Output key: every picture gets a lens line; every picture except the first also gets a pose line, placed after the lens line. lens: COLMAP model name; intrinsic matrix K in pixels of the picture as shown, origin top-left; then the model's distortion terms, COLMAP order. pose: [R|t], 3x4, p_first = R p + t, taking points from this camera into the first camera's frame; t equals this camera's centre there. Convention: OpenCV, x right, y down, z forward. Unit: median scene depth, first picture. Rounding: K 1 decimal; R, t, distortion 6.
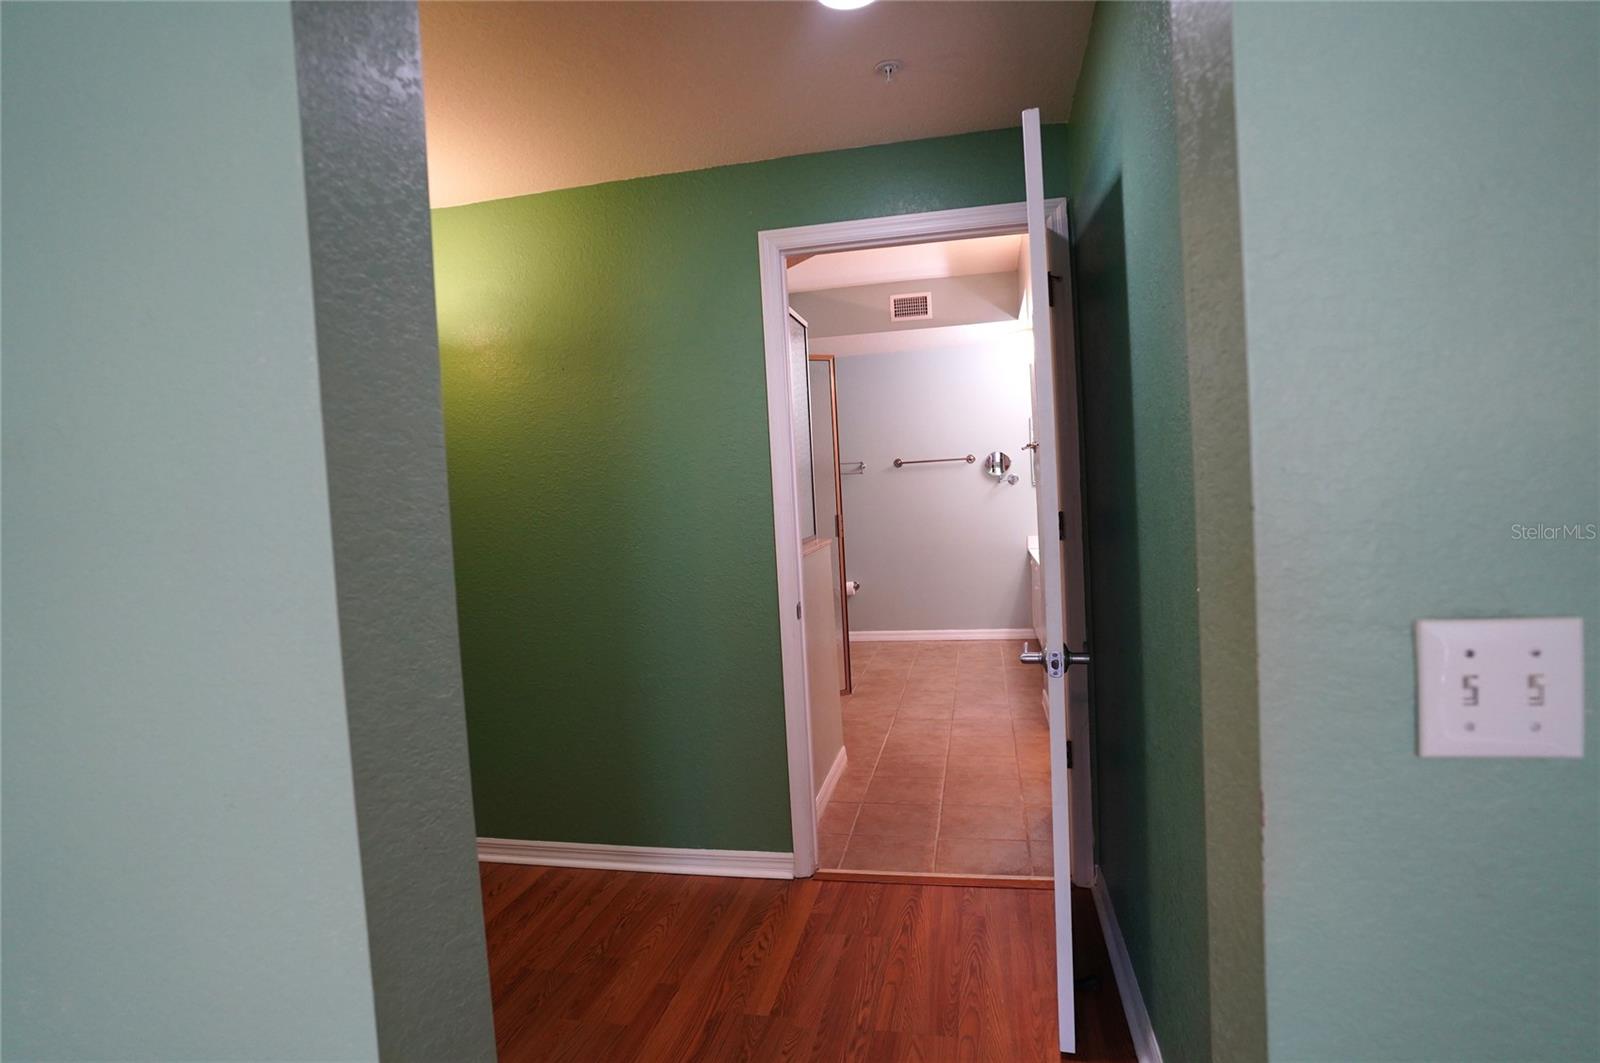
lens RADIAL K [[843.4, 0, 795.1], [0, 843.4, 524.2], [0, 0, 1]] dist [-0.076104, 0.052897]
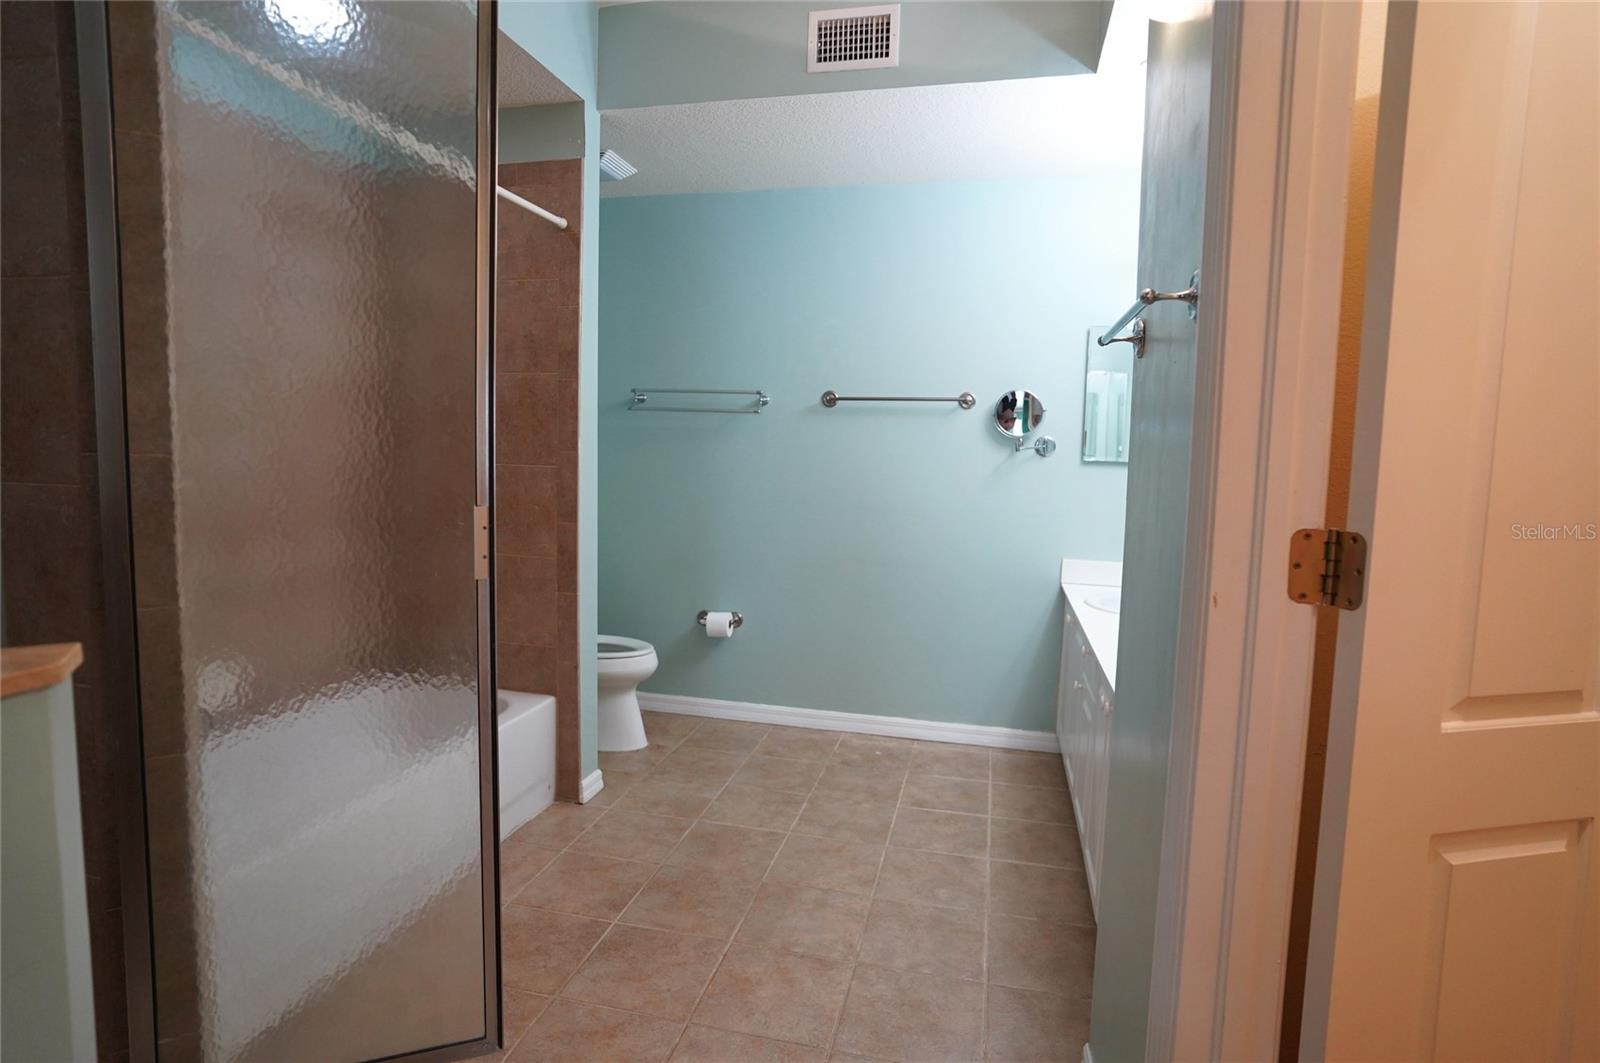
lens RADIAL K [[843.4, 0, 795.1], [0, 843.4, 524.2], [0, 0, 1]] dist [-0.076104, 0.052897]
pose [[0.996613, 0.081243, -0.012745, 0.118043], [-0.080533, 0.995556, 0.048816, -0.019004], [0.016654, -0.047625, 0.998726, 0.484772]]
